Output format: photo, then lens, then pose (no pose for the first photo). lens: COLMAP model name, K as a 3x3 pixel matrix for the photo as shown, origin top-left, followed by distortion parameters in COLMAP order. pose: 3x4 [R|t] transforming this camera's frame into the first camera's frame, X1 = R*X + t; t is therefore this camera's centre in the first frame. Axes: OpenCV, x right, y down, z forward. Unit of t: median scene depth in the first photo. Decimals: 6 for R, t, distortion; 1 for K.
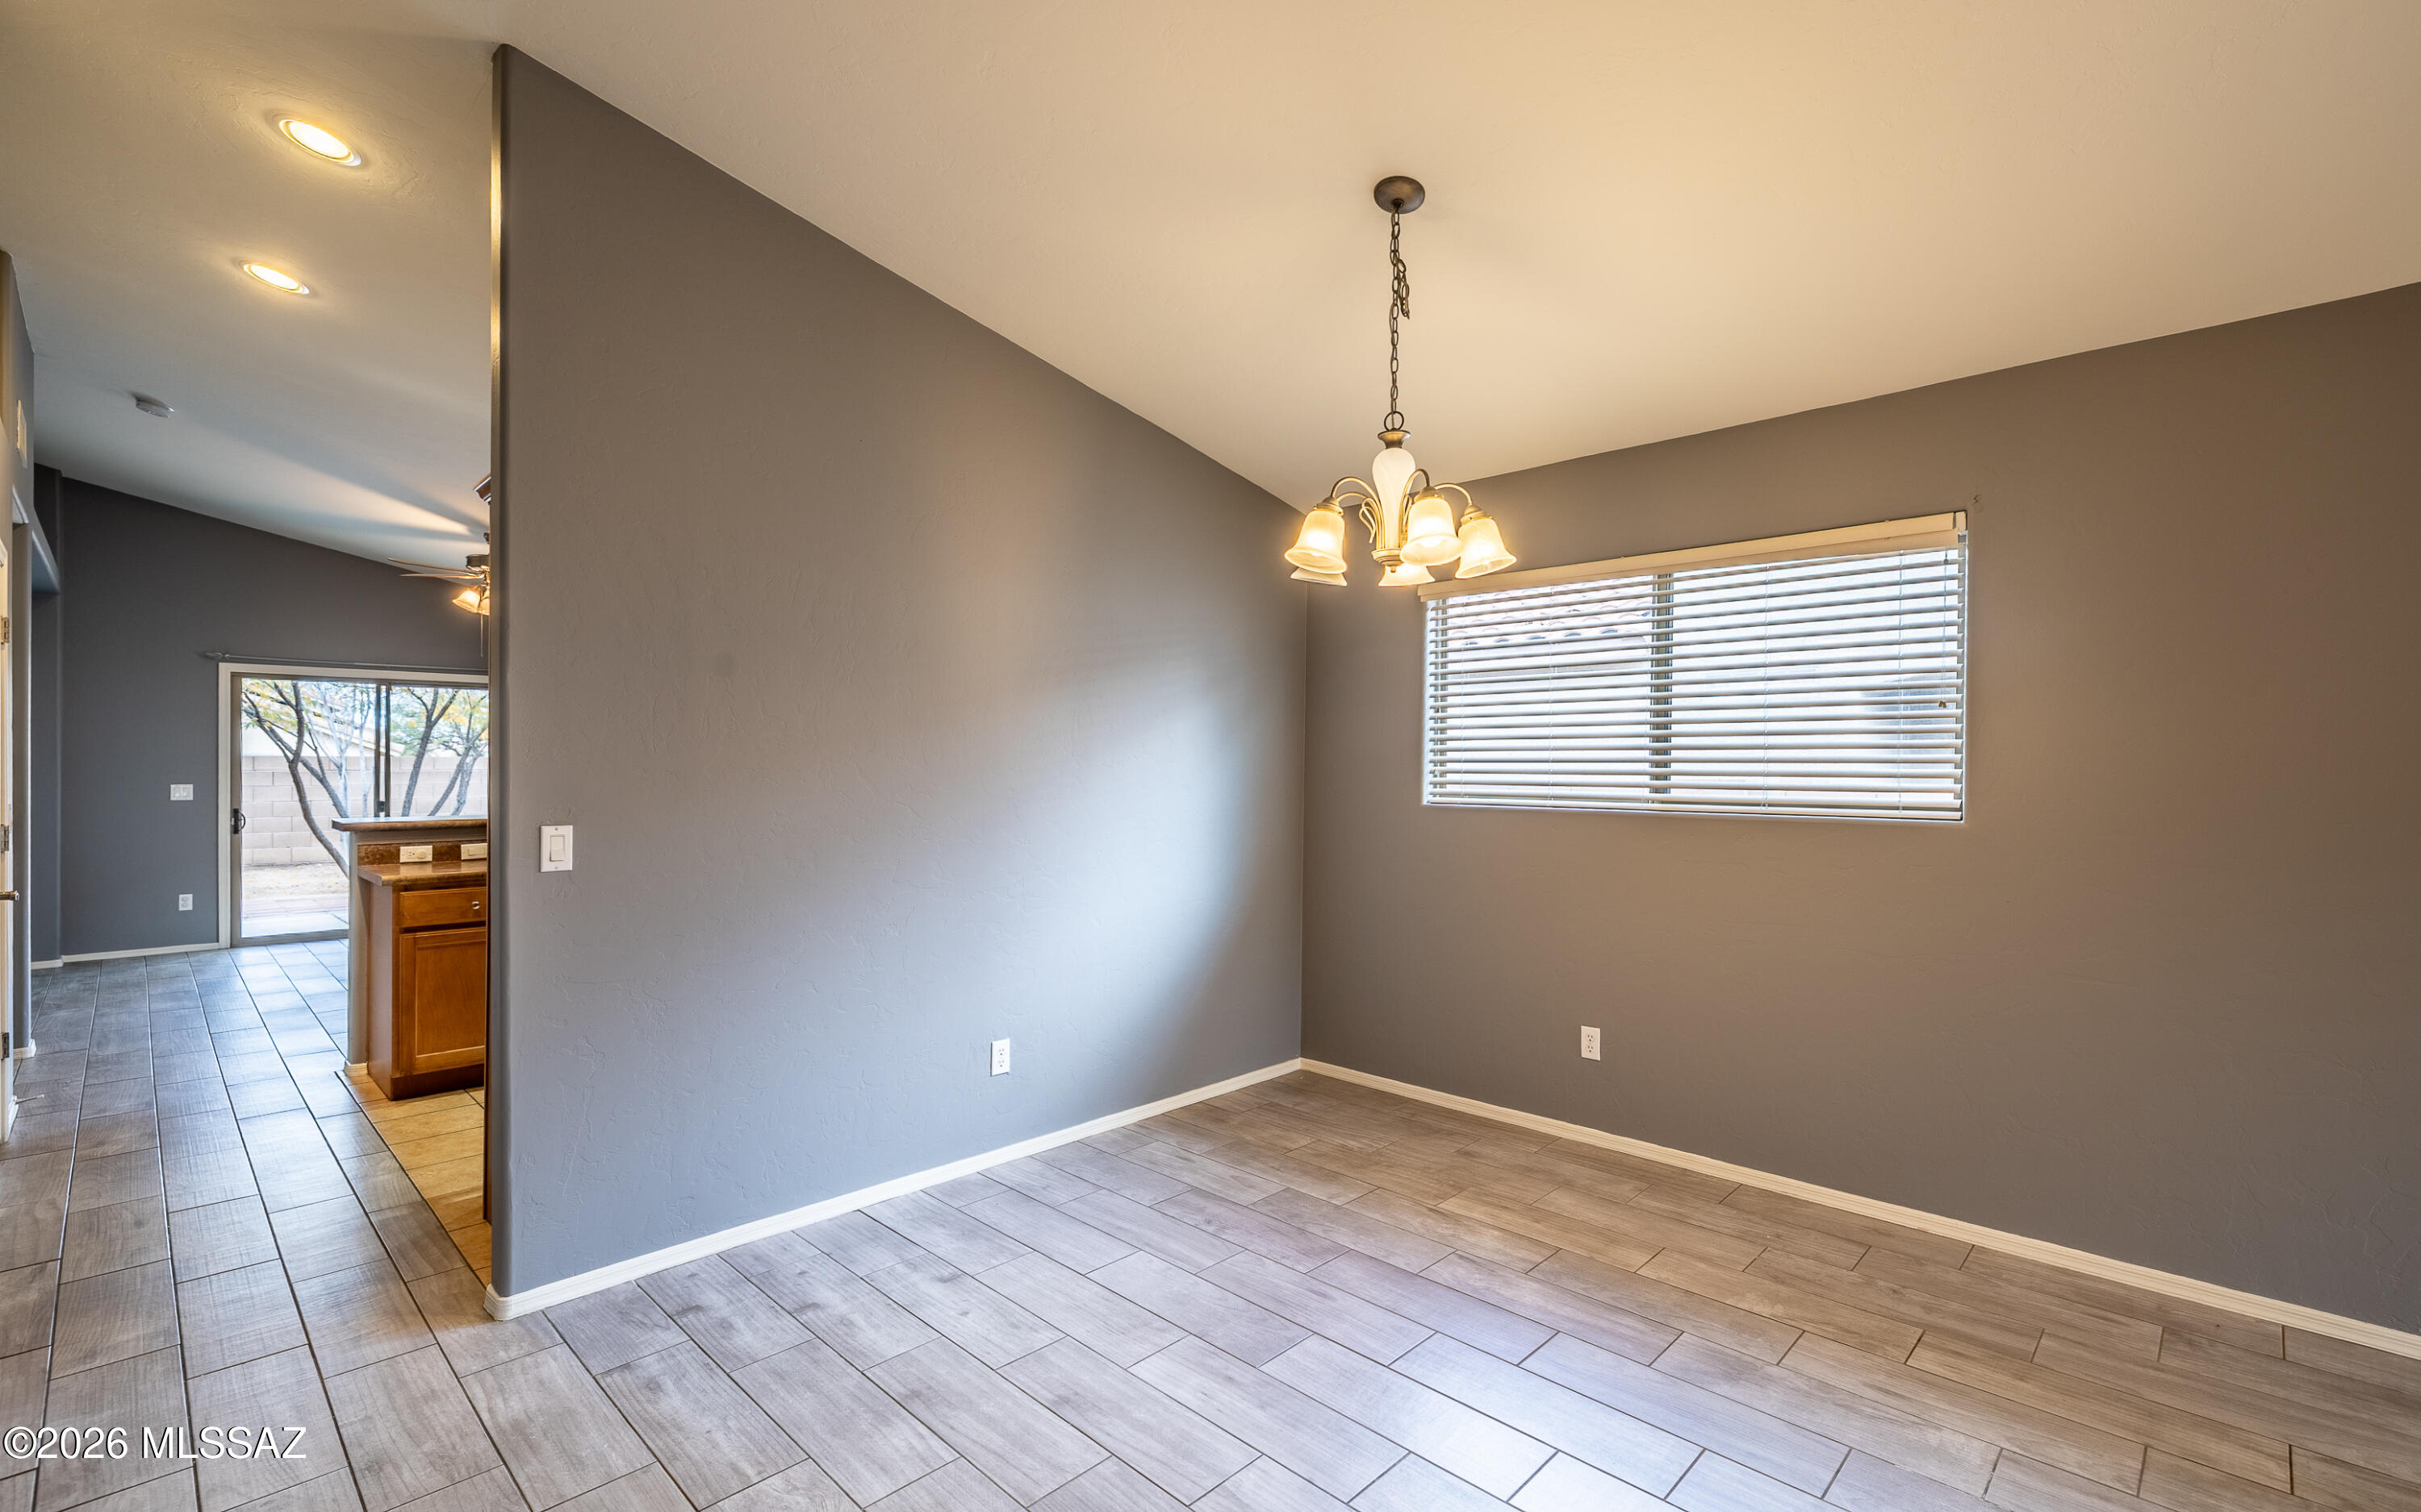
lens RADIAL K [[1062.4, 0, 1210.5], [0, 1062.4, 756.0], [0, 0, 1]] dist [-0.000671, -0.000051]
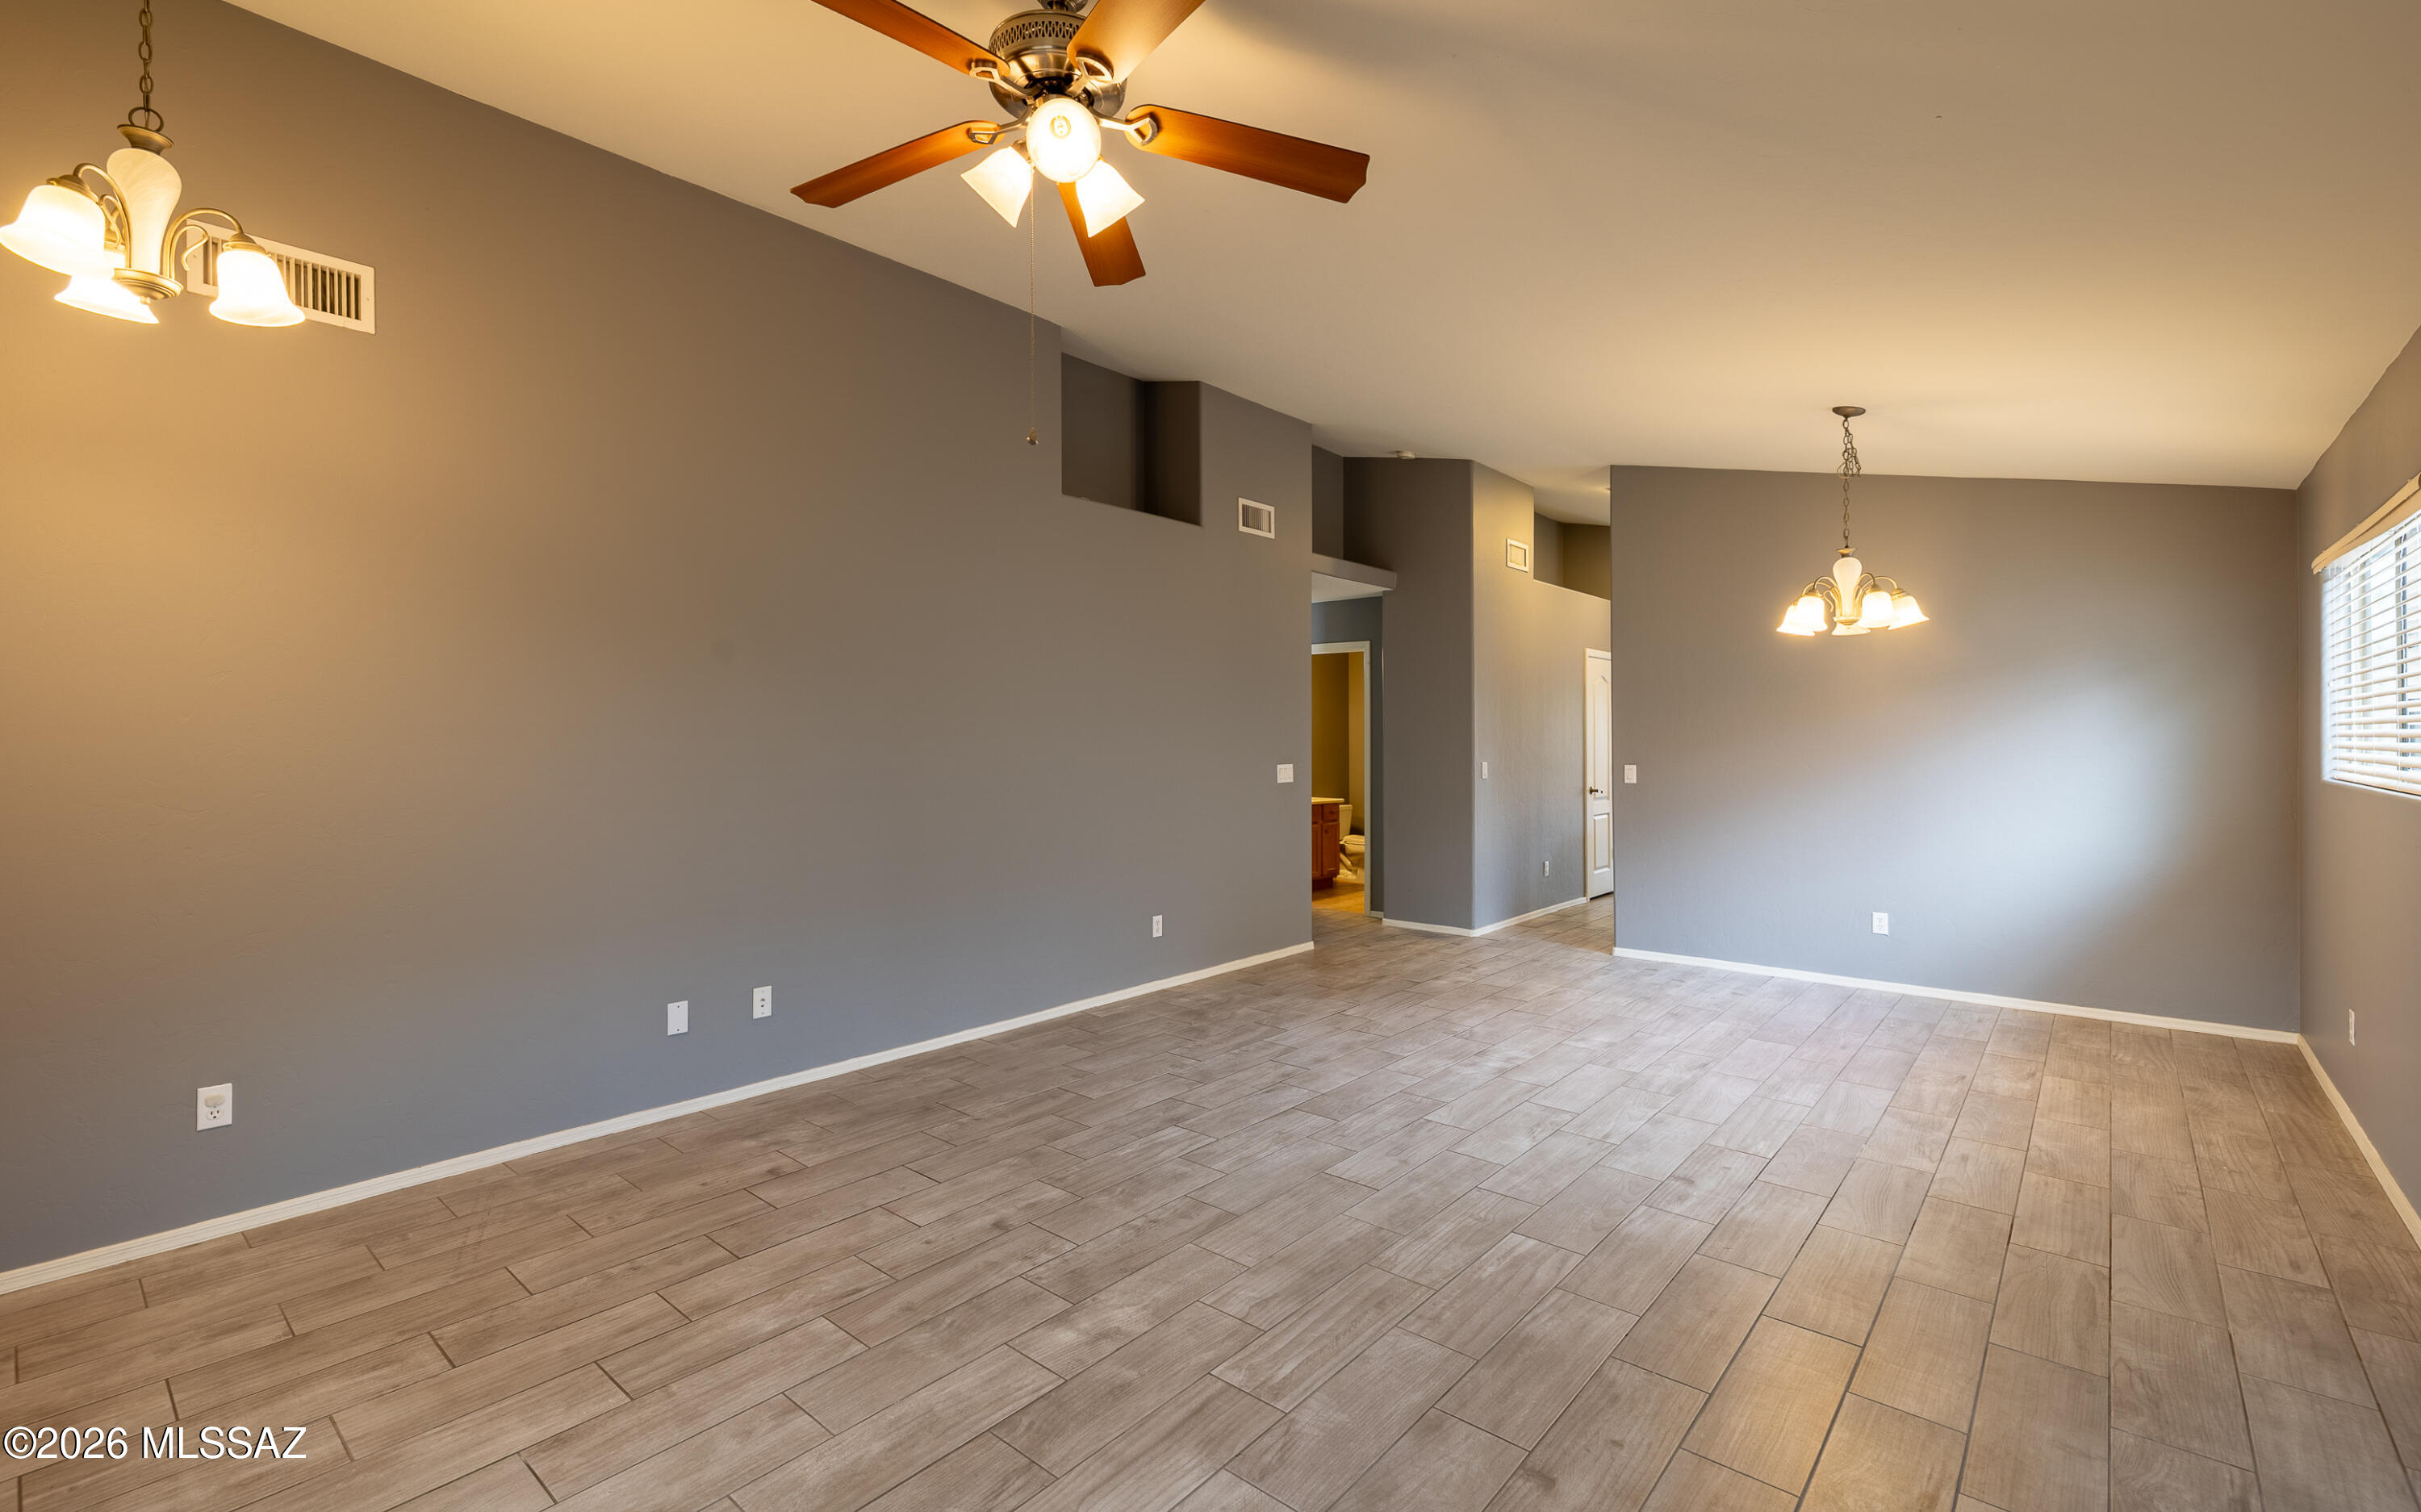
lens RADIAL K [[1062.4, 0, 1210.5], [0, 1062.4, 756.0], [0, 0, 1]] dist [-0.000671, -0.000051]
pose [[0.072991, 0.019606, -0.997140, 1.775556], [0.009779, 0.999745, 0.020373, -0.009462], [0.997285, -0.011238, 0.072781, -0.145356]]
